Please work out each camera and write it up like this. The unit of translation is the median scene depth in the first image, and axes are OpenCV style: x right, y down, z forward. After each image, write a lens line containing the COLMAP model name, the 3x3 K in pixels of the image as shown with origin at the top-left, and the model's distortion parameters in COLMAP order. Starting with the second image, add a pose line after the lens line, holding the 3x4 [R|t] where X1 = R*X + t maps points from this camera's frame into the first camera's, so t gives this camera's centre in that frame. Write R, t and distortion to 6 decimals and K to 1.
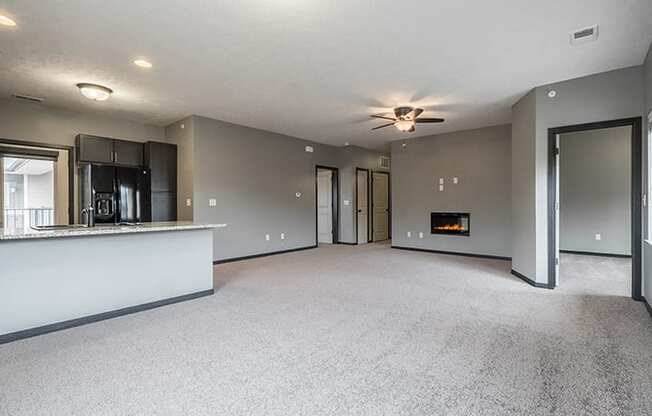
lens RADIAL K [[306.0, 0, 326.0], [0, 306.0, 208.0], [0, 0, 1]] dist [0.000524, 0.000255]
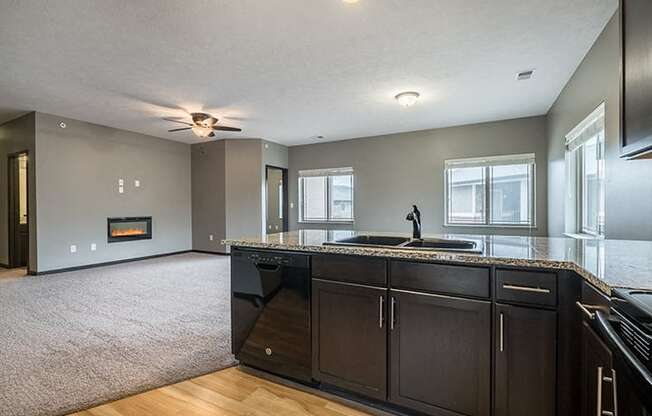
lens RADIAL K [[306.0, 0, 326.0], [0, 306.0, 208.0], [0, 0, 1]] dist [0.000524, 0.000255]
pose [[-0.216966, 0.006889, 0.976155, -0.650345], [0.022804, 0.999738, -0.001987, 0.003085], [-0.975913, 0.021829, -0.217066, 0.629692]]
